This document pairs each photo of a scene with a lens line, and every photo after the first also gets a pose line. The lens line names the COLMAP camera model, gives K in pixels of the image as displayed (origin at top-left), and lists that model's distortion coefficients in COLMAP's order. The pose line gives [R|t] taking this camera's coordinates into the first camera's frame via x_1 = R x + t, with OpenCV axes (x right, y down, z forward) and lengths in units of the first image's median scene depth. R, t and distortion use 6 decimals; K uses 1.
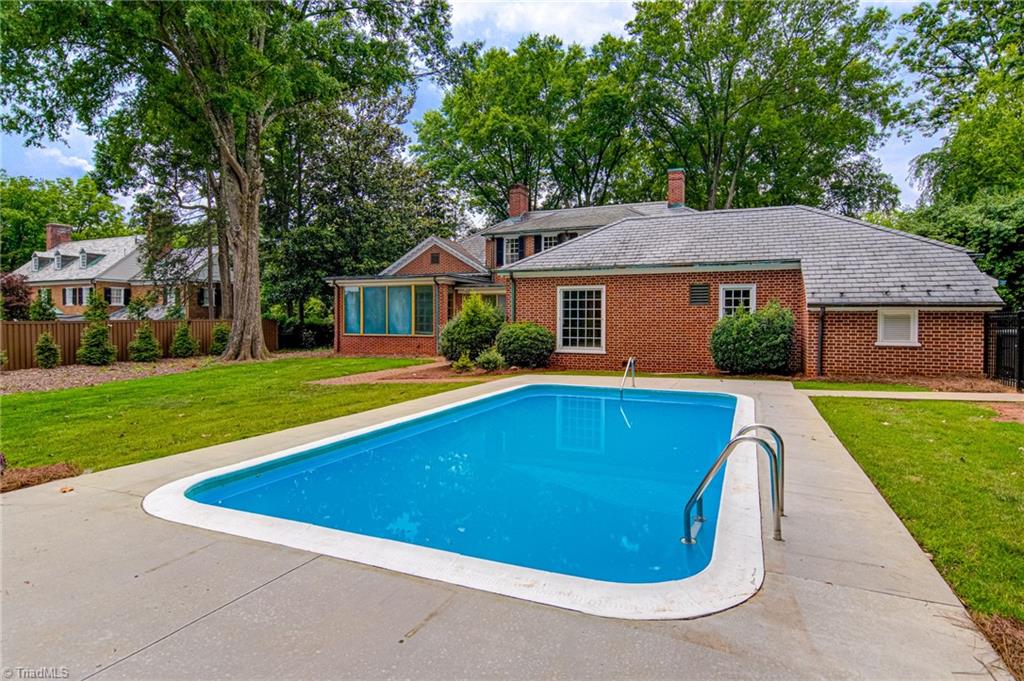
lens RADIAL K [[543.9, 0, 520.6], [0, 543.9, 336.8], [0, 0, 1]] dist [0.001912, -0.001484]
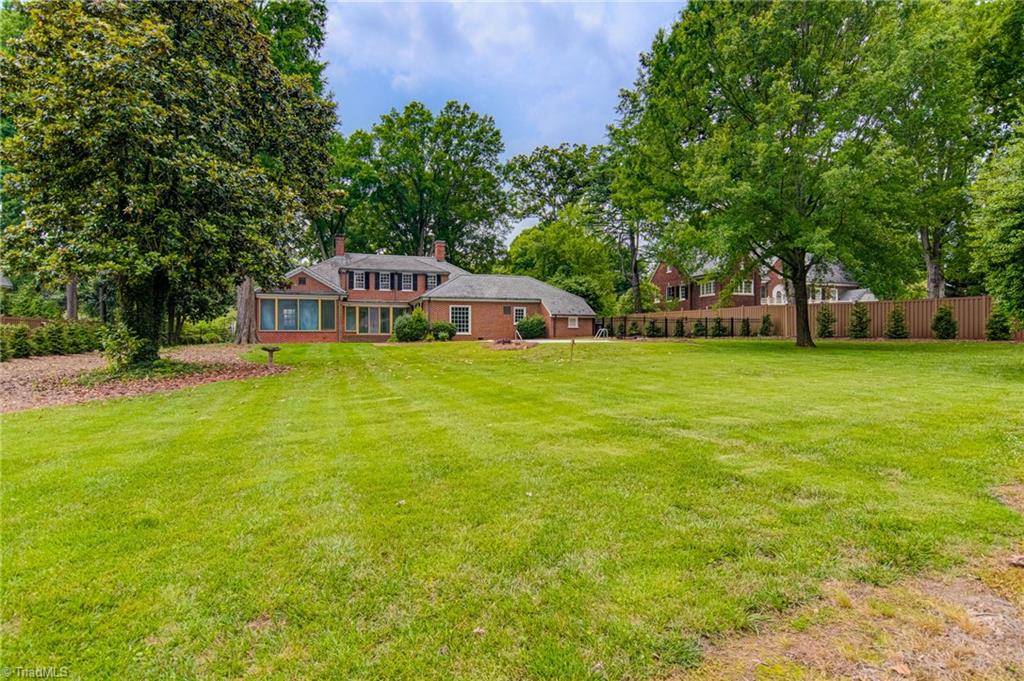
lens RADIAL K [[543.9, 0, 520.6], [0, 543.9, 336.8], [0, 0, 1]] dist [0.001912, -0.001484]
pose [[0.747098, -0.004120, 0.664702, -1.227206], [0.023220, 0.999532, -0.019903, 0.091083], [-0.664309, 0.030304, 0.746844, -0.880330]]
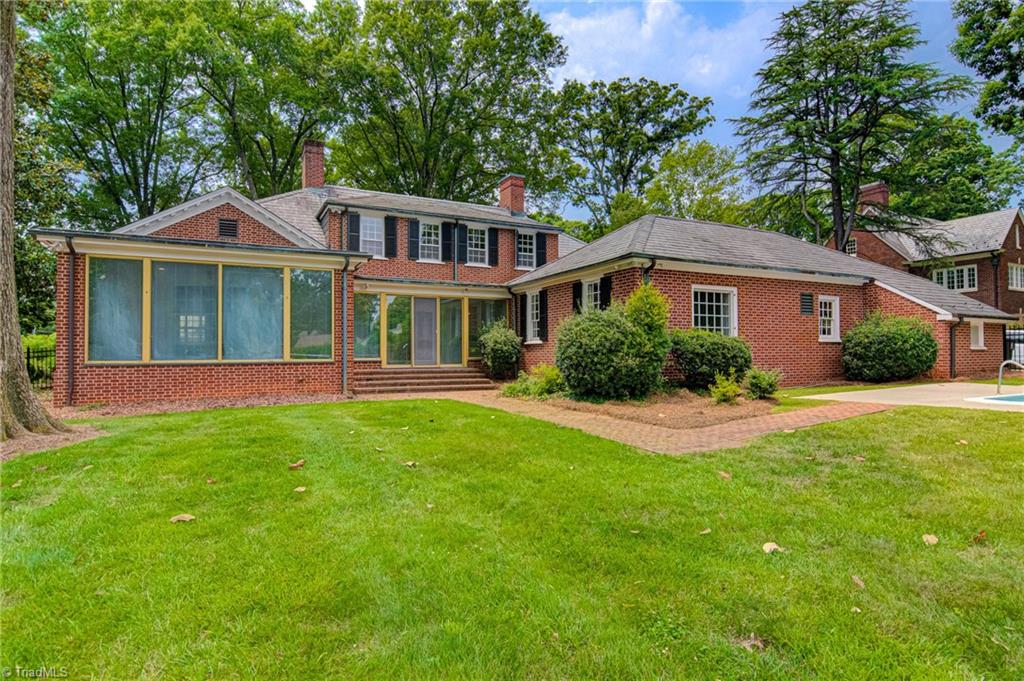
lens RADIAL K [[543.9, 0, 520.6], [0, 543.9, 336.8], [0, 0, 1]] dist [0.001912, -0.001484]
pose [[0.645949, 0.015627, 0.763220, -0.688788], [0.030564, 0.998459, -0.046311, 0.009659], [-0.762768, 0.053242, 0.644476, 0.707965]]
